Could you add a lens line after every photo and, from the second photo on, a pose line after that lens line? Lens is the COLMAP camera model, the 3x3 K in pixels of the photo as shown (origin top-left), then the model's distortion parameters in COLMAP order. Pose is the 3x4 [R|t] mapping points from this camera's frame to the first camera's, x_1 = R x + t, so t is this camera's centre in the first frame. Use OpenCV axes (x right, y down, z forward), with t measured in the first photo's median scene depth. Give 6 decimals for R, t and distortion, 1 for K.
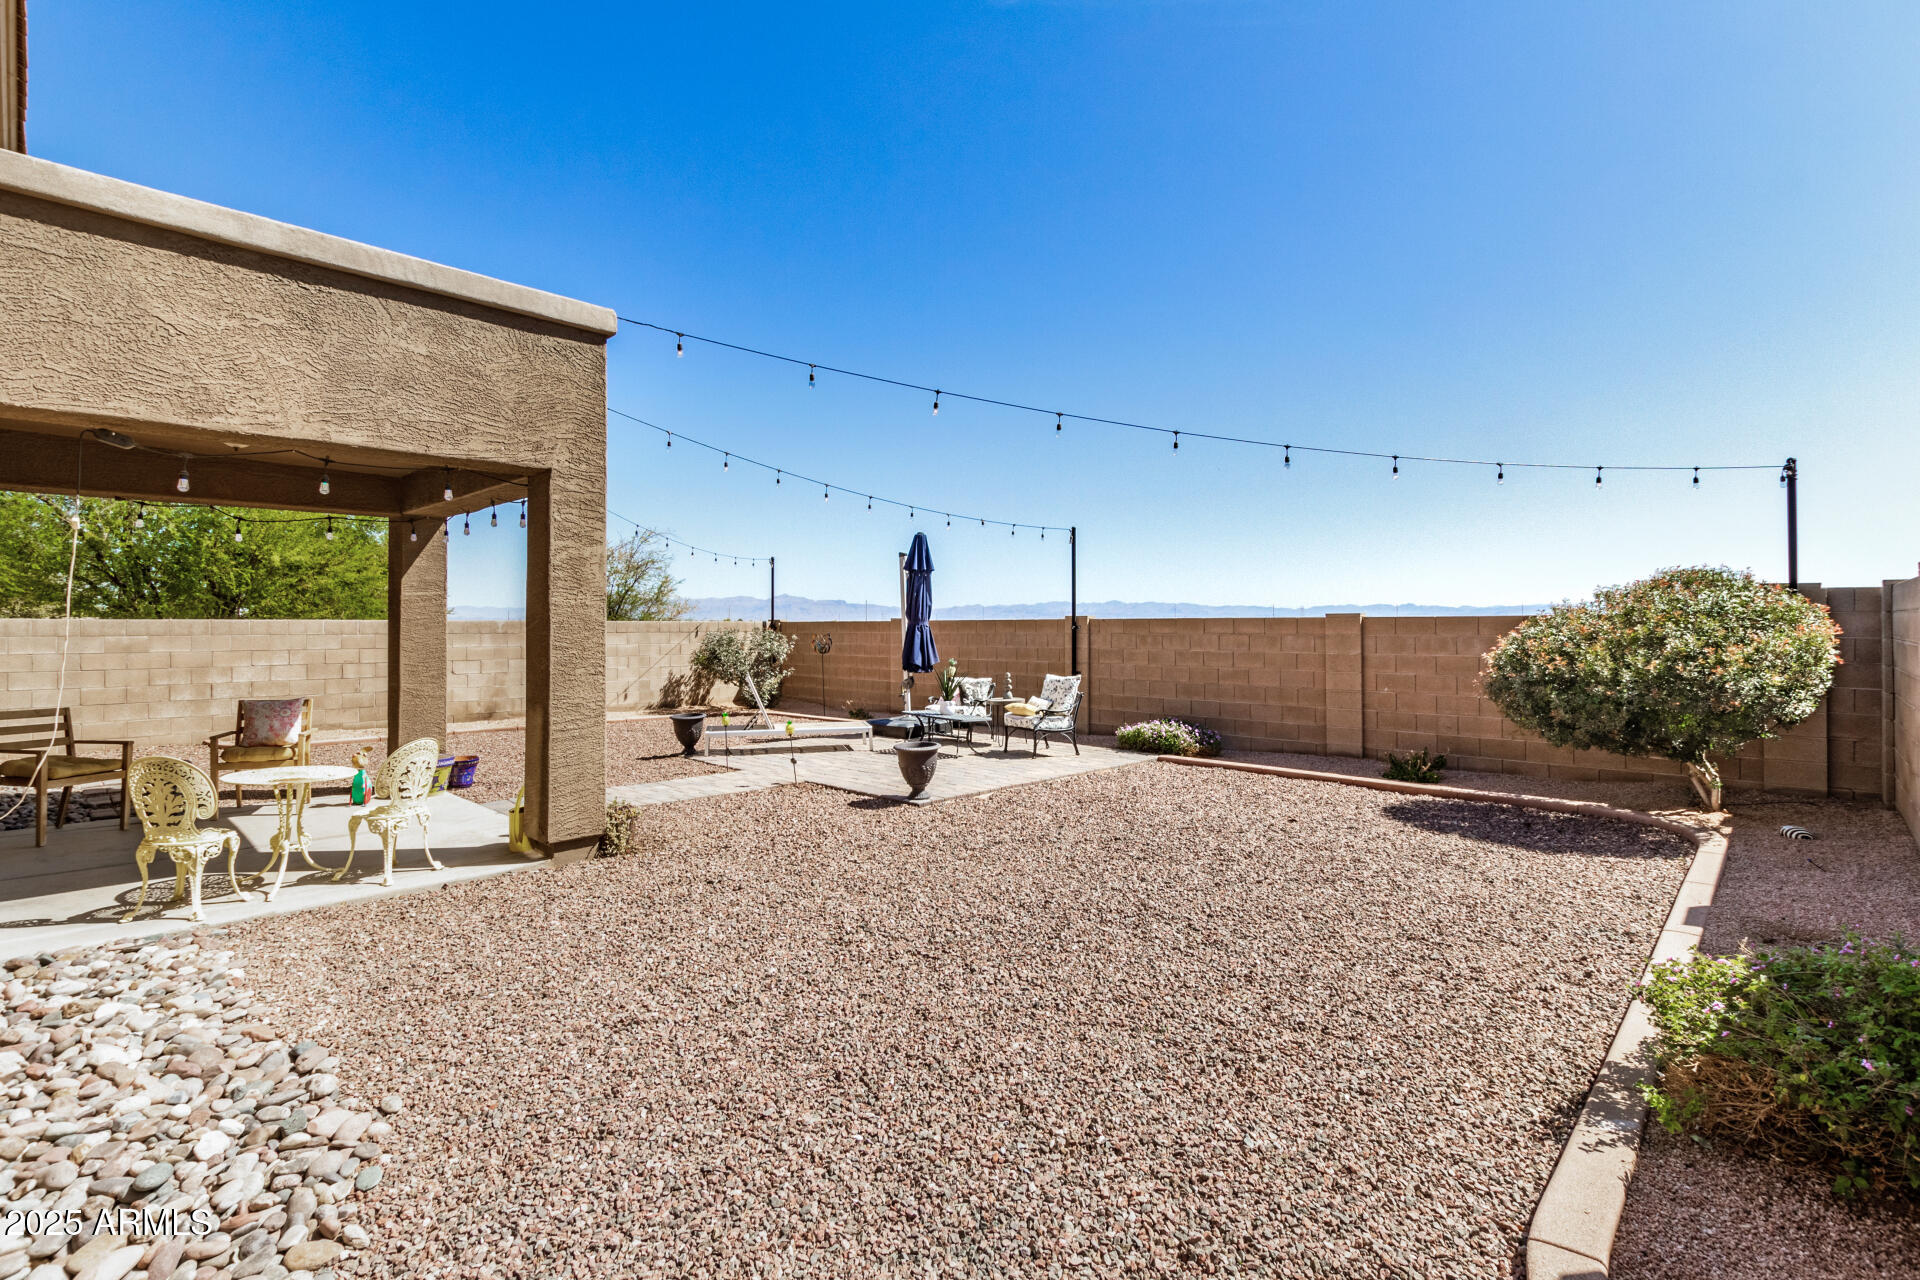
lens RADIAL K [[879.7, 0, 959.0], [0, 879.7, 630.8], [0, 0, 1]] dist [0.004090, 0.001349]
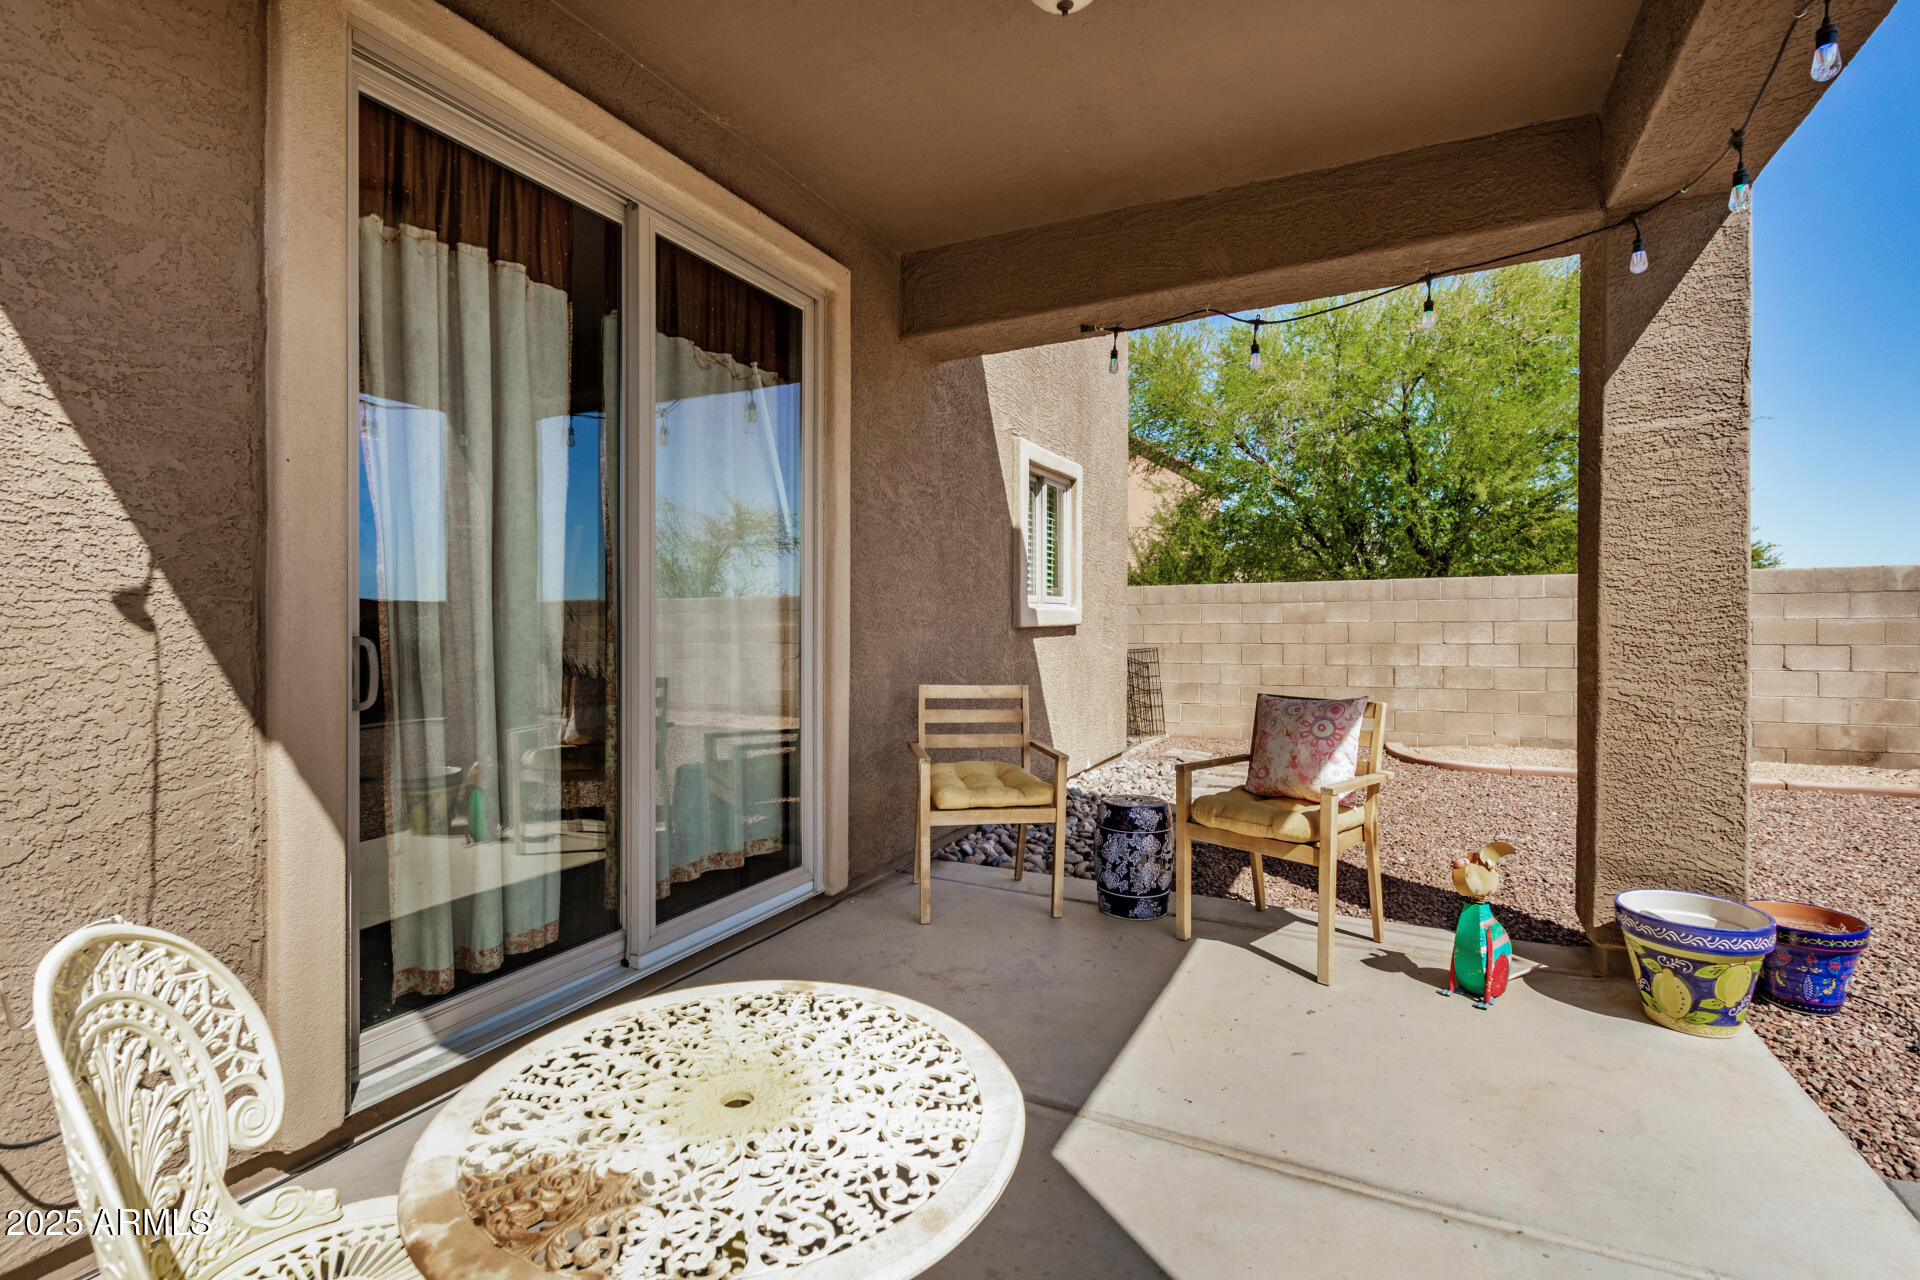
lens RADIAL K [[879.7, 0, 959.0], [0, 879.7, 635.0], [0, 0, 1]] dist [0.004090, 0.001349]
pose [[0.288539, 0.007575, -0.957438, -0.261771], [0.003094, 0.999956, 0.008844, 0.027511], [0.957463, -0.005515, 0.288503, 0.465165]]
